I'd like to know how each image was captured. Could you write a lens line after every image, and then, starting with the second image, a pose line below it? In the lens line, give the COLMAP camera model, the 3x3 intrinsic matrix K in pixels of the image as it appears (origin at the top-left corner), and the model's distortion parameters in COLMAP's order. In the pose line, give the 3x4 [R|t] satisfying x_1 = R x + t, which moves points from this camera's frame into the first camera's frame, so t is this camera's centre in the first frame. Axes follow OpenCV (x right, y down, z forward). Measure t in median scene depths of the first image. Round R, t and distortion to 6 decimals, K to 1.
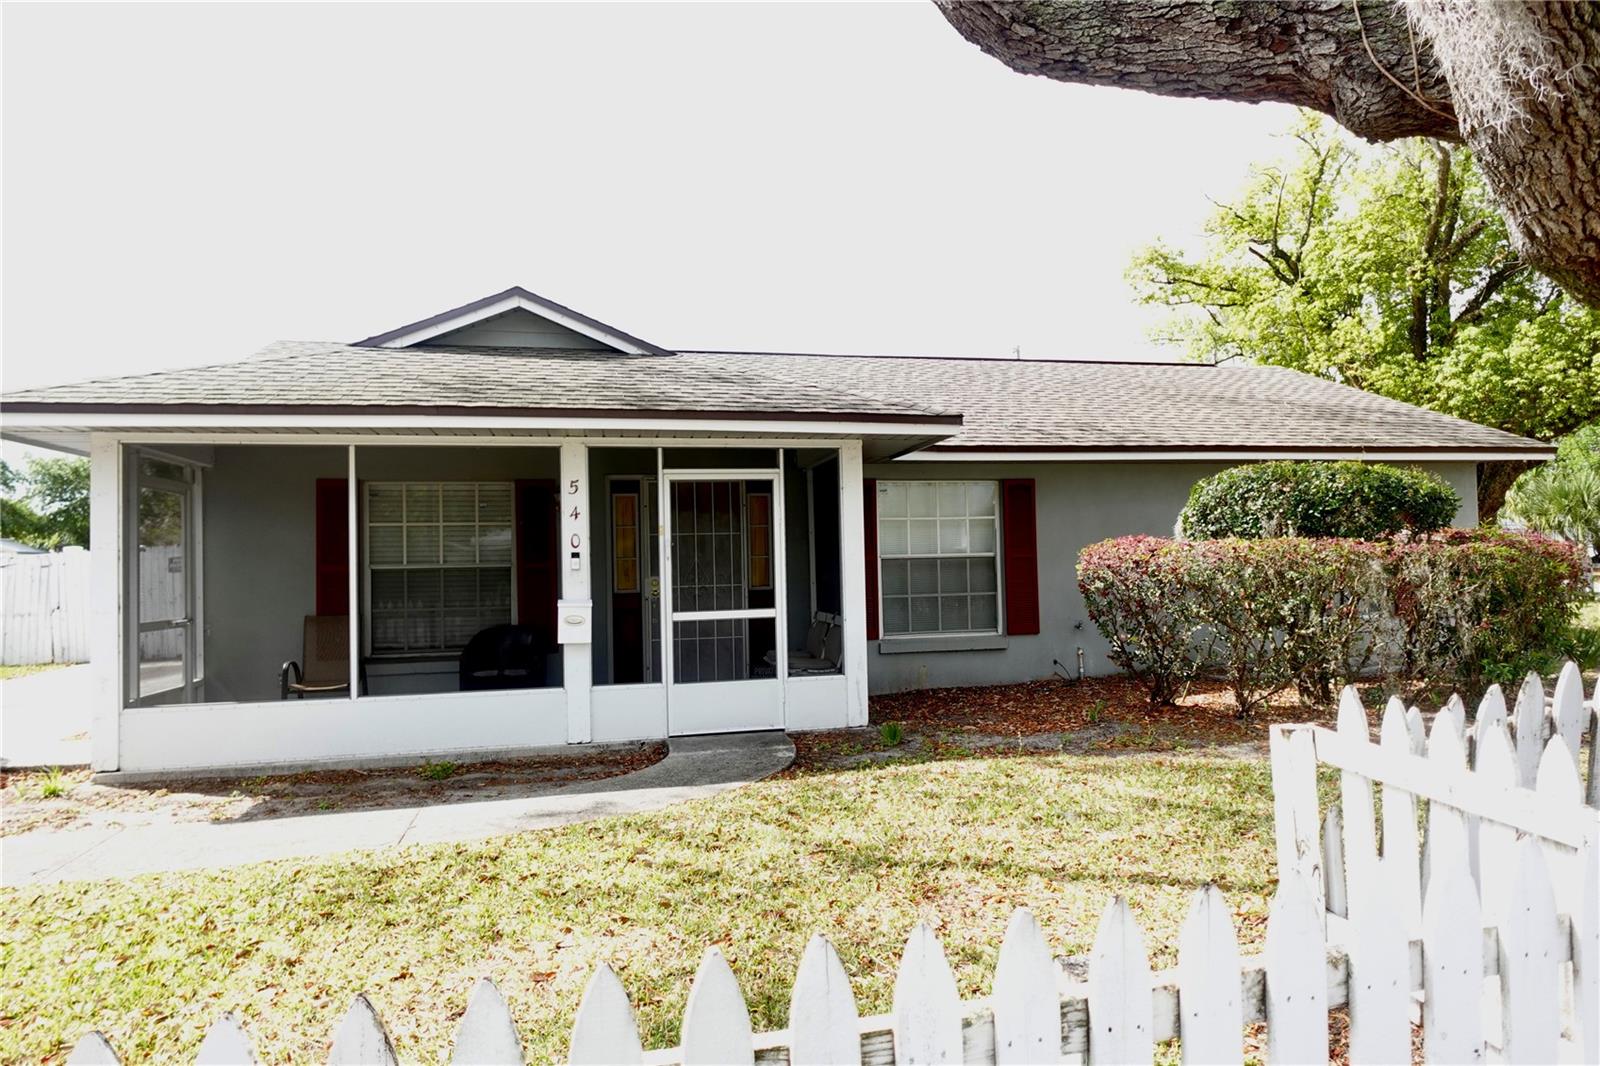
lens RADIAL K [[903.9, 0, 825.4], [0, 903.9, 511.9], [0, 0, 1]] dist [0.001495, -0.002000]
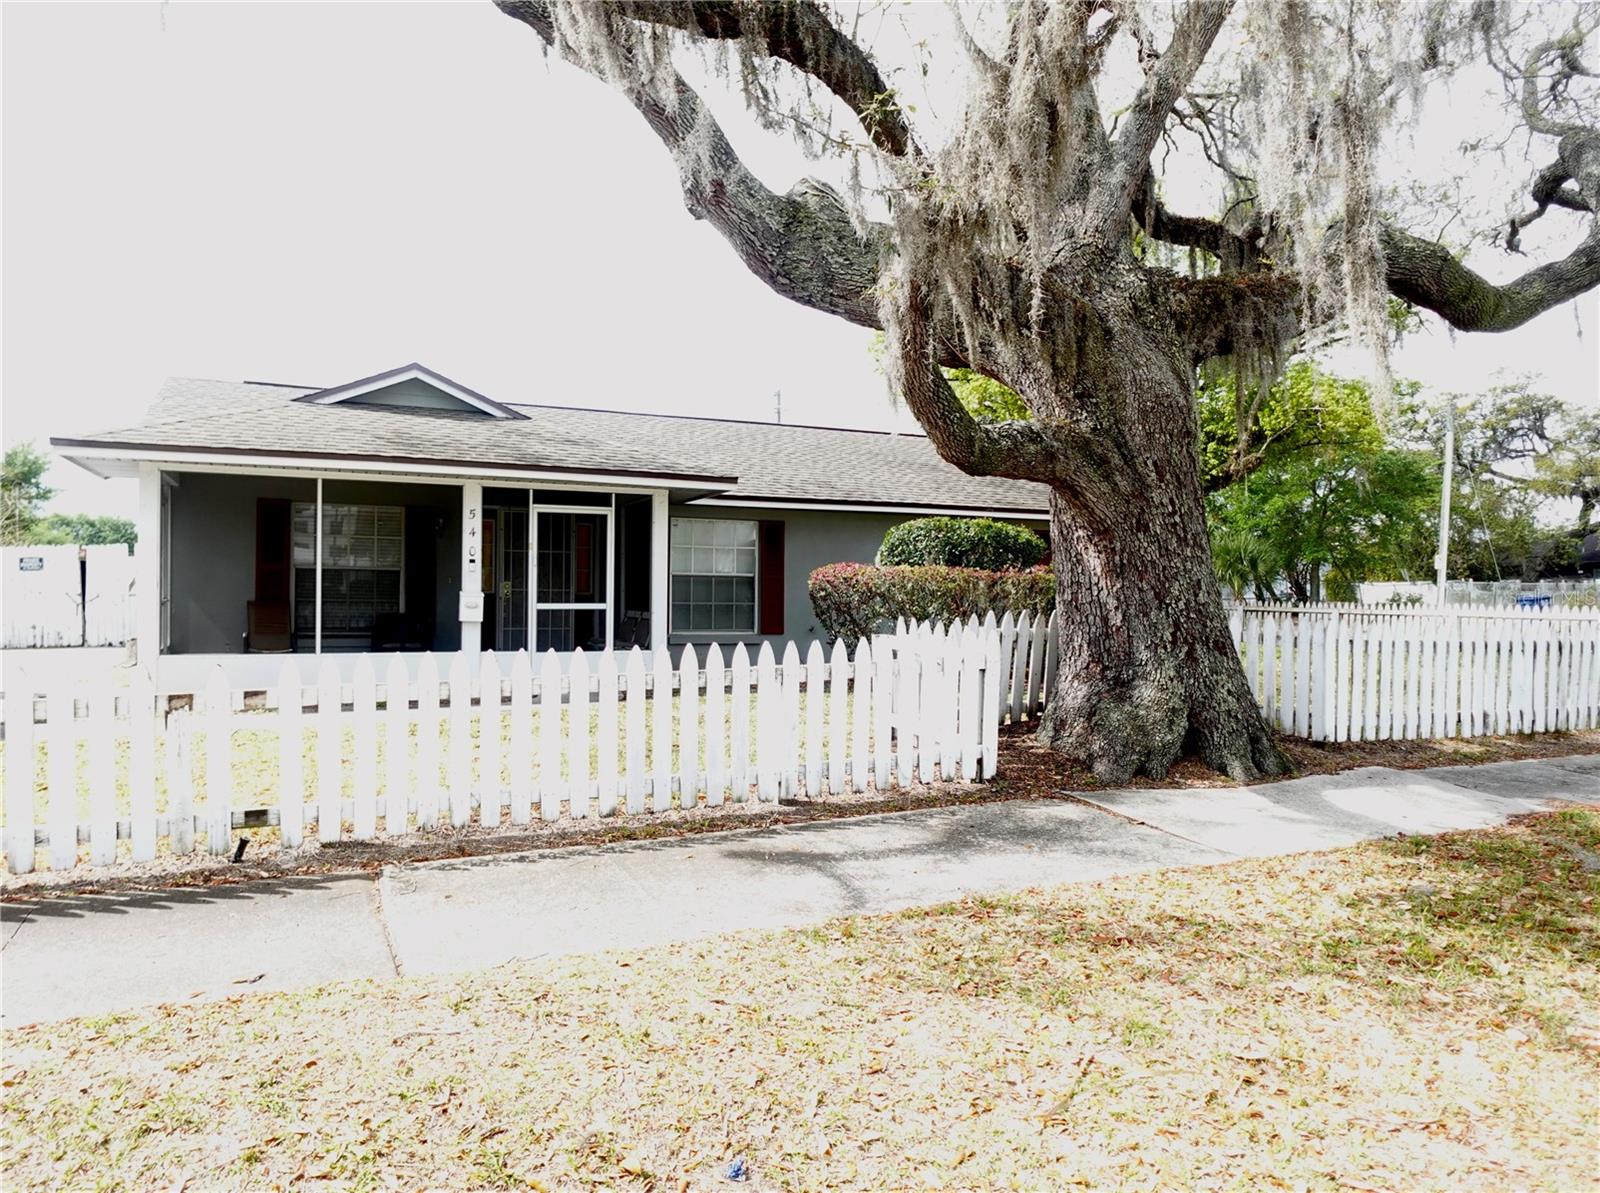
lens RADIAL K [[1081.9, 0, 800.0], [0, 1081.9, 596.5], [0, 0, 1]] dist [0.001457, 0.000425]
pose [[0.972090, 0.027696, 0.232966, -0.157314], [-0.037804, 0.998522, 0.039036, 0.016032], [-0.231541, -0.046754, 0.971701, -0.761498]]
